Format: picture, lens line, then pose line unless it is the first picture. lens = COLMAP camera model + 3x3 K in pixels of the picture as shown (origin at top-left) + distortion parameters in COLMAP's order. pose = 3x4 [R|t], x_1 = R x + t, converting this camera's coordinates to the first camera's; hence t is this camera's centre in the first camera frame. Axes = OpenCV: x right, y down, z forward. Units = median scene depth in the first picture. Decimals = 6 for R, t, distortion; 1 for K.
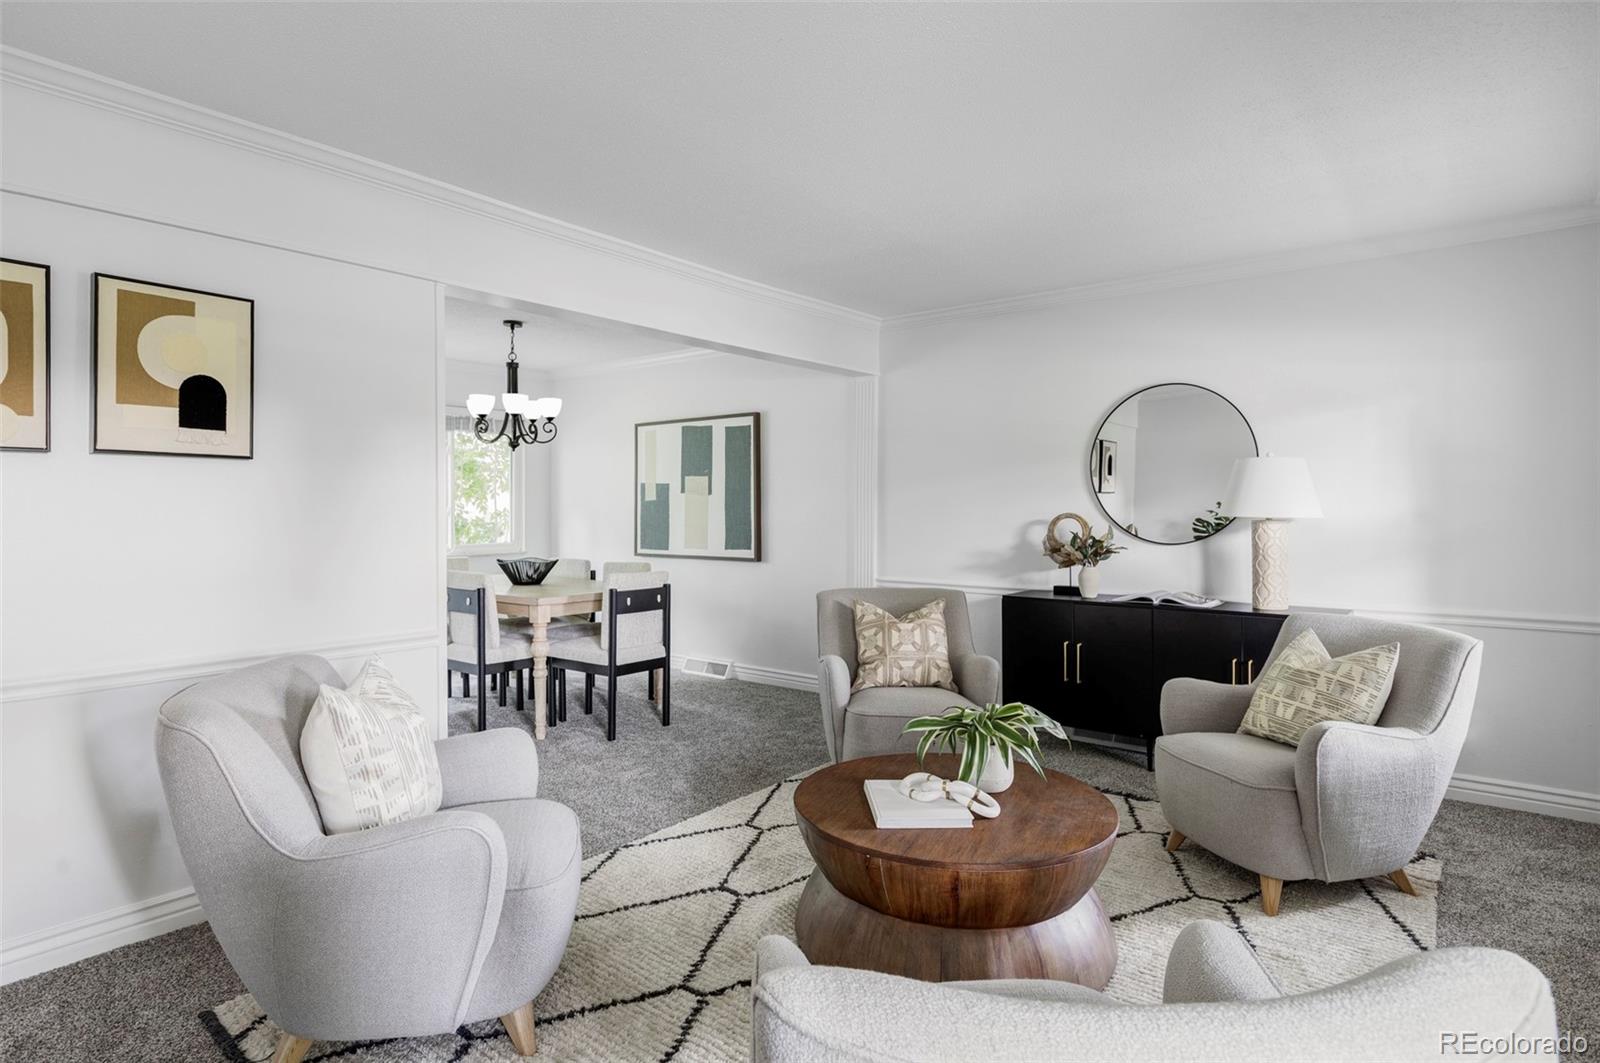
lens RADIAL K [[924.8, 0, 797.5], [0, 924.8, 510.2], [0, 0, 1]] dist [-0.002503, -0.000985]
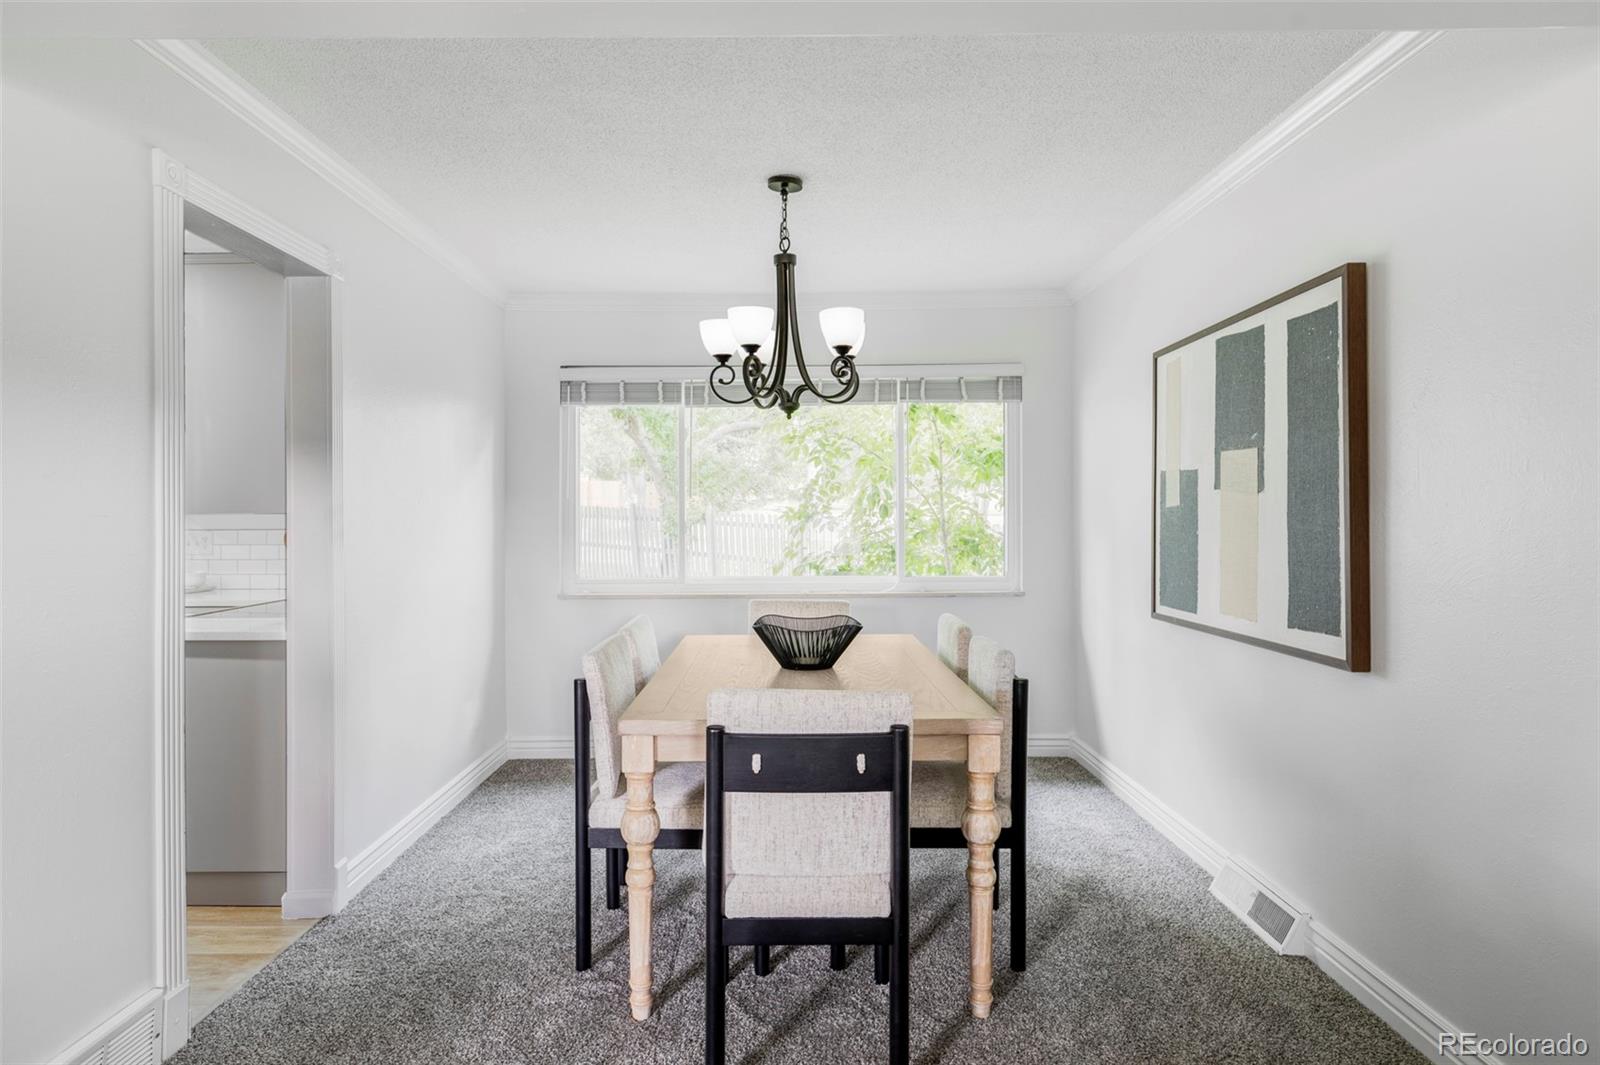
lens RADIAL K [[922.6, 0, 796.2], [0, 922.6, 518.0], [0, 0, 1]] dist [-0.000401, 0.000198]
pose [[0.614819, -0.001178, -0.788667, 0.139066], [-0.000048, 0.999999, -0.001531, -0.005471], [0.788668, 0.000979, 0.614819, 0.769971]]
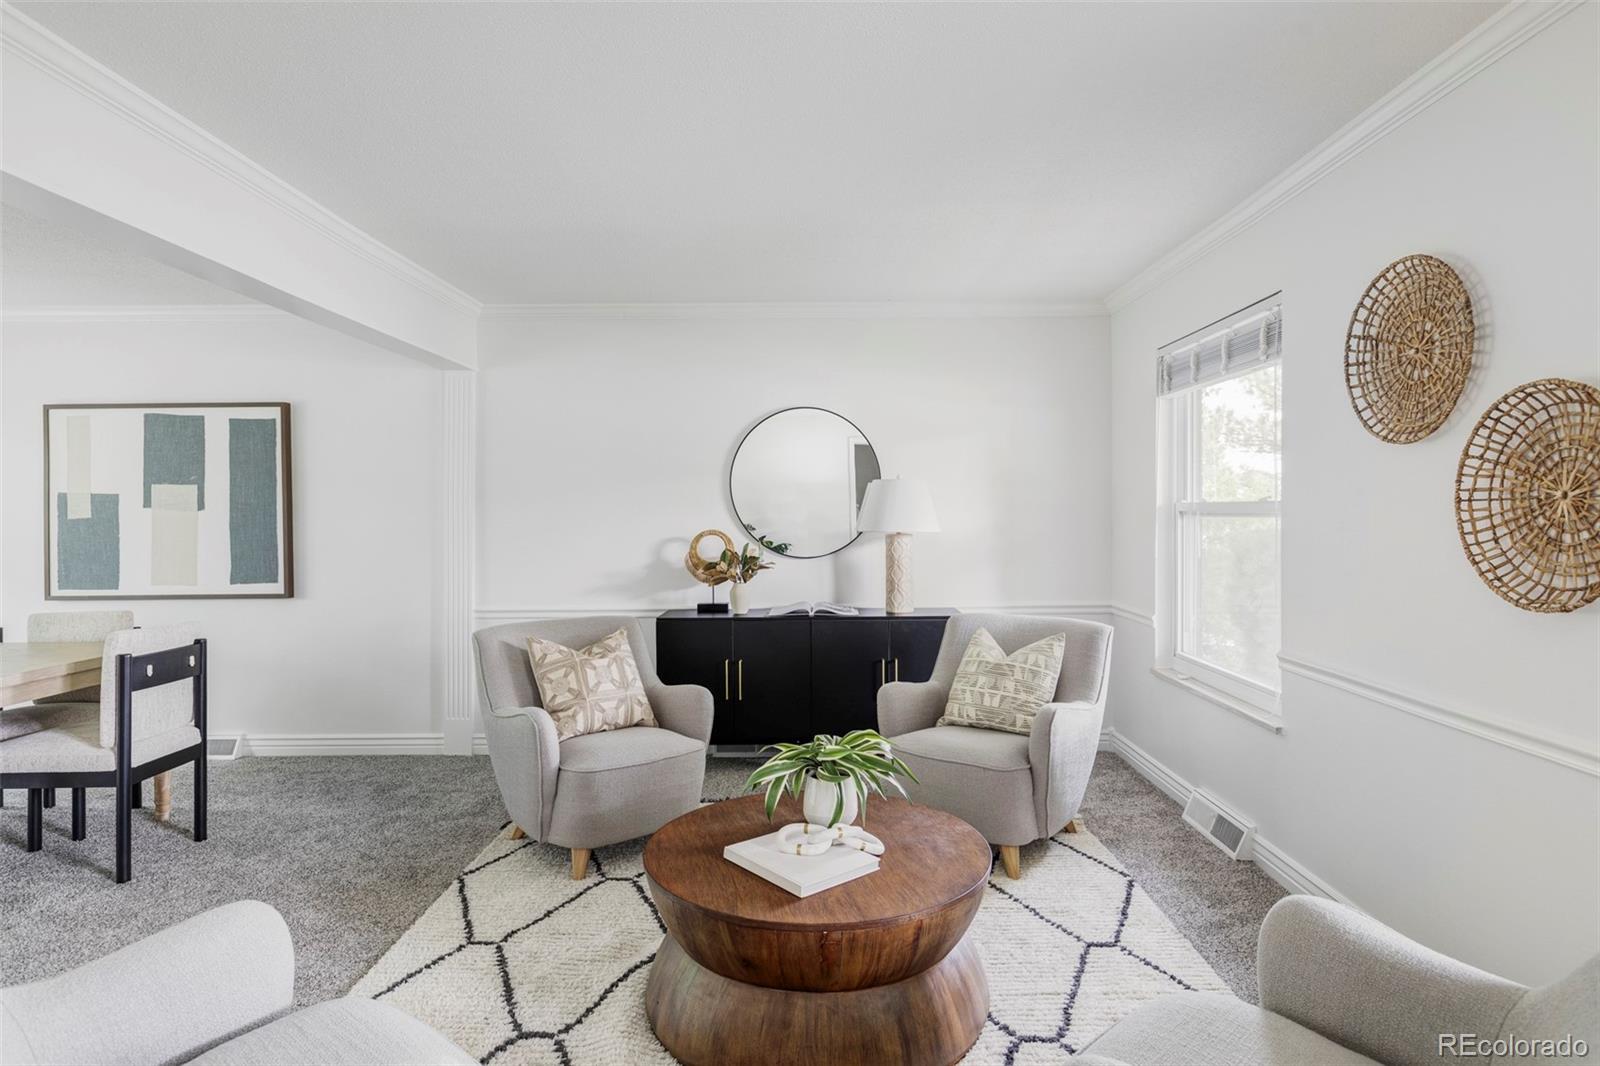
lens RADIAL K [[905.1, 0, 865.7], [0, 905.1, 520.3], [0, 0, 1]] dist [0.000822, 0.000836]
pose [[0.758614, -0.008362, 0.651487, -0.215890], [0.007931, 0.999962, 0.003600, -0.009559], [-0.651492, 0.002436, 0.758652, 0.154097]]
